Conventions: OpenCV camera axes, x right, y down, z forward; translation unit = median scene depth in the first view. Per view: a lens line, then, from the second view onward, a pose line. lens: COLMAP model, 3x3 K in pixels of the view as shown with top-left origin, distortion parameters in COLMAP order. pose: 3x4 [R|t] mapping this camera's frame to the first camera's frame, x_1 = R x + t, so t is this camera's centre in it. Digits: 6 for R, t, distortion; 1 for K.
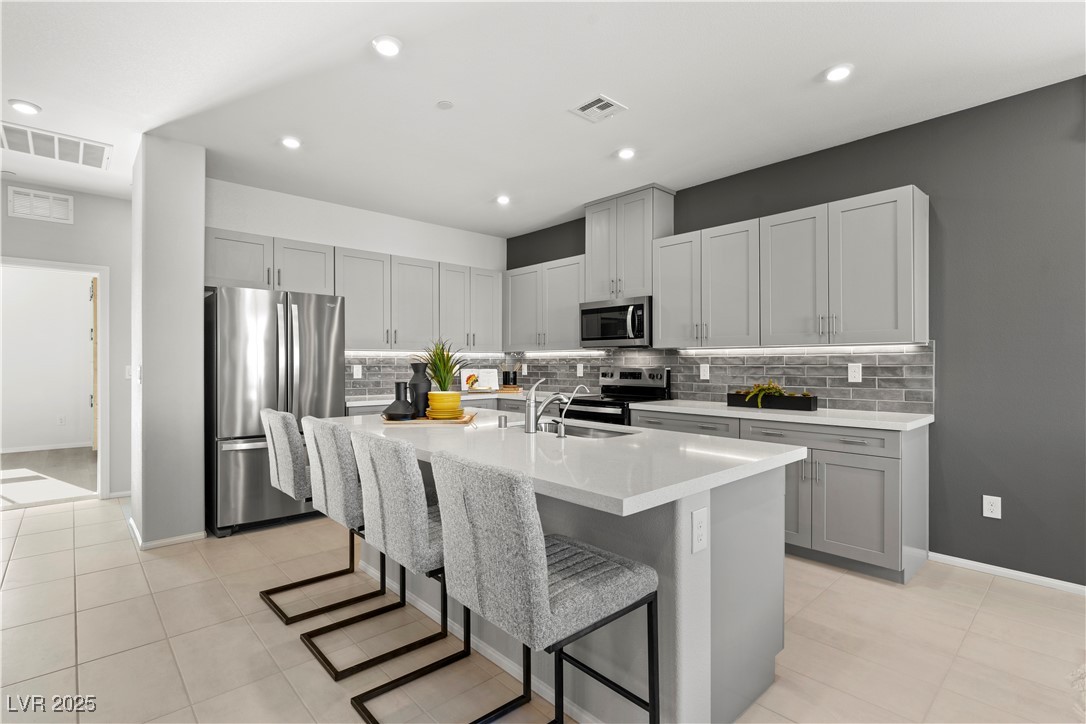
lens RADIAL K [[519.7, 0, 523.9], [0, 519.7, 360.7], [0, 0, 1]] dist [-0.010440, -0.001022]
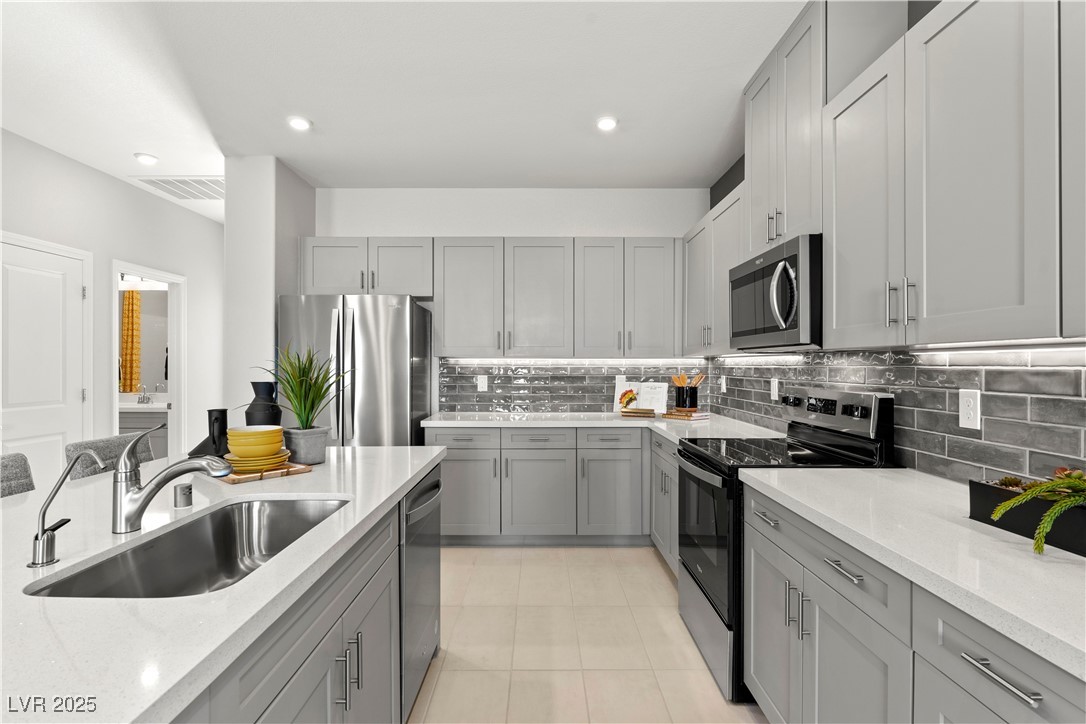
lens RADIAL K [[519.7, 0, 550.4], [0, 519.7, 367.6], [0, 0, 1]] dist [-0.010440, -0.001022]
pose [[0.751829, 0.004582, -0.659342, 0.352563], [0.001863, 0.999957, 0.009073, -0.012661], [0.659355, -0.008049, 0.751788, 0.488867]]
